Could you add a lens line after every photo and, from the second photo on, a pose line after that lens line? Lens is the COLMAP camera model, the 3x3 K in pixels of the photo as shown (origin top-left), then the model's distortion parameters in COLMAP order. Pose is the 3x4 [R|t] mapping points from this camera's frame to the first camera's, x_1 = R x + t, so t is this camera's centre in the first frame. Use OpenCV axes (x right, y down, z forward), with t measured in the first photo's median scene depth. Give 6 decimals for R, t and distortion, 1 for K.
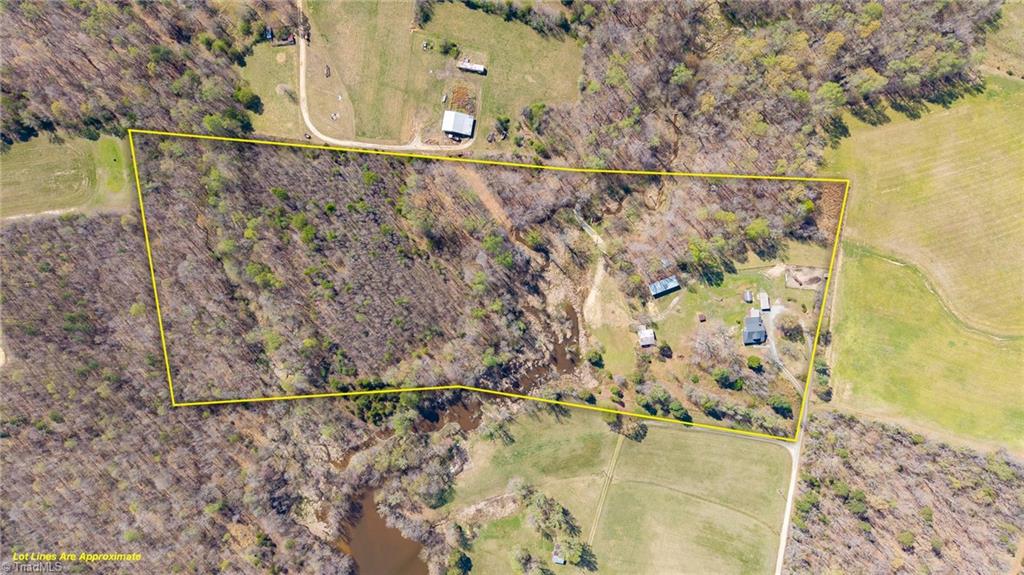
lens RADIAL K [[683.8, 0, 512.0], [0, 683.8, 287.5], [0, 0, 1]] dist [0.033912, -0.041219]
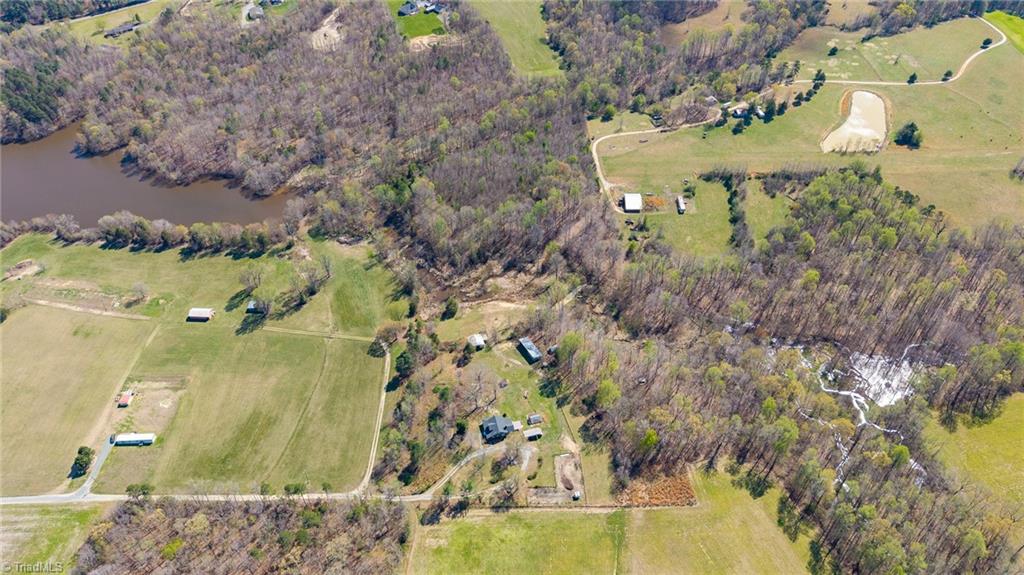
lens RADIAL K [[683.6, 0, 512.0], [0, 683.6, 287.5], [0, 0, 1]] dist [0.109764, -0.237005]
pose [[0.152368, 0.687112, -0.710395, 0.844510], [-0.988322, 0.107489, -0.108013, 0.118476], [0.002142, 0.718556, 0.695466, 0.257761]]
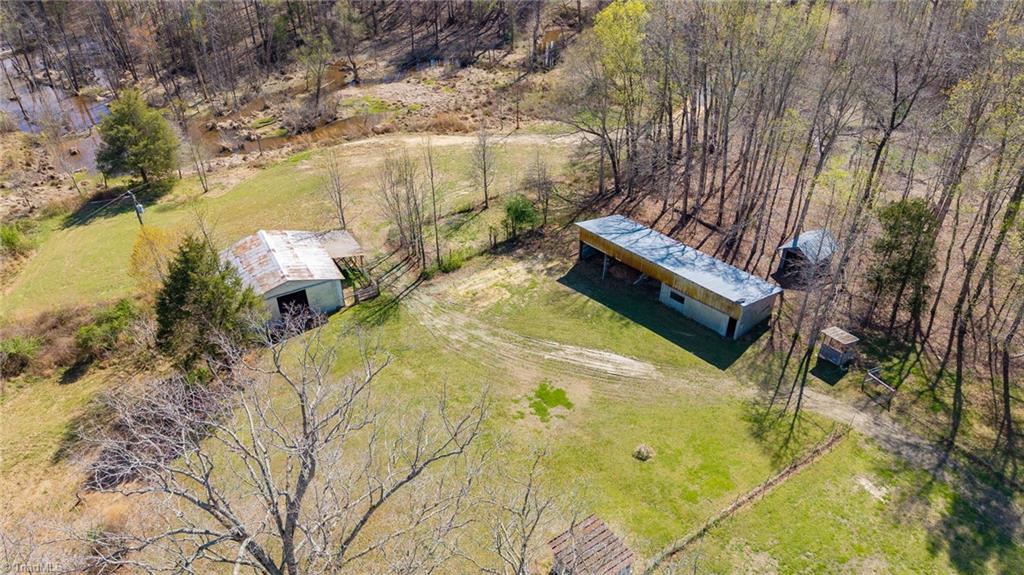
lens RADIAL K [[683.8, 0, 512.0], [0, 683.8, 287.5], [0, 0, 1]] dist [0.033912, -0.041219]
pose [[0.370121, 0.543762, -0.753215, 0.316111], [-0.928925, 0.207558, -0.306623, 0.071168], [-0.010394, 0.813168, 0.581936, 0.915962]]
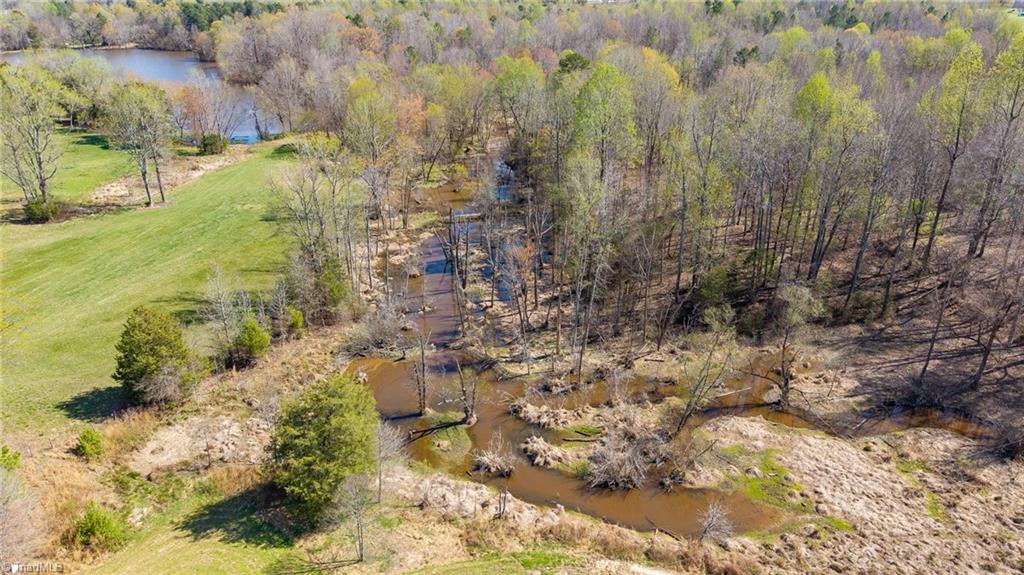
lens RADIAL K [[683.8, 0, 512.0], [0, 683.8, 287.5], [0, 0, 1]] dist [0.033912, -0.041219]
pose [[-0.438056, 0.377854, -0.815680, 0.193400], [-0.898925, -0.190636, 0.394452, 0.026279], [-0.006452, 0.906027, 0.423171, 0.915038]]
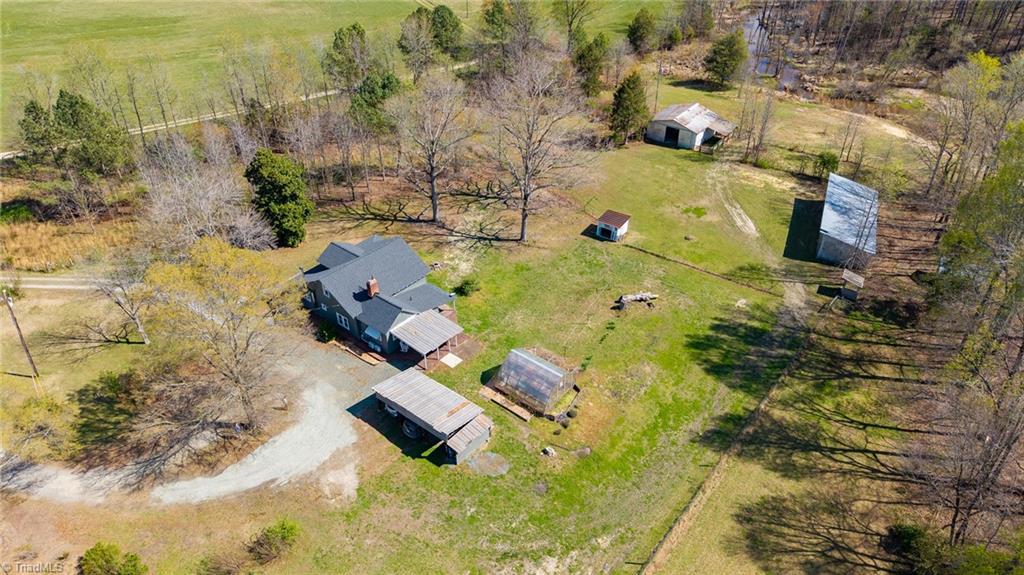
lens RADIAL K [[683.8, 0, 512.0], [0, 683.8, 287.5], [0, 0, 1]] dist [0.033912, -0.041219]
pose [[-0.713102, 0.419522, -0.561682, 0.417620], [-0.701035, -0.419896, 0.576401, -0.060736], [0.005965, 0.804791, 0.593528, 0.886969]]
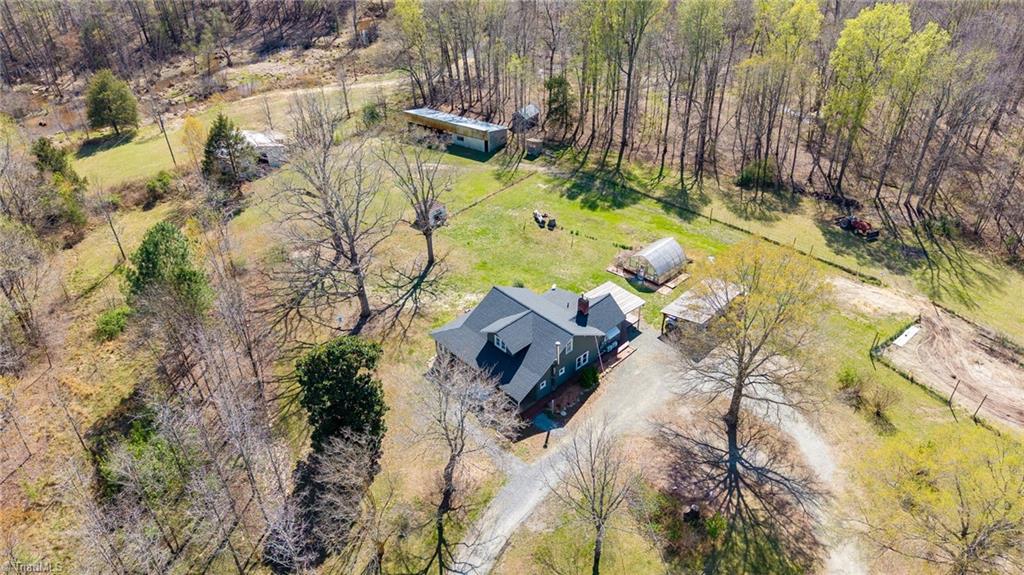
lens RADIAL K [[683.8, 0, 512.0], [0, 683.8, 287.5], [0, 0, 1]] dist [0.033912, -0.041219]
pose [[0.613094, 0.461665, -0.641078, 0.438769], [-0.789937, 0.347214, -0.505413, 0.139611], [-0.010740, 0.816277, 0.577561, 0.888301]]
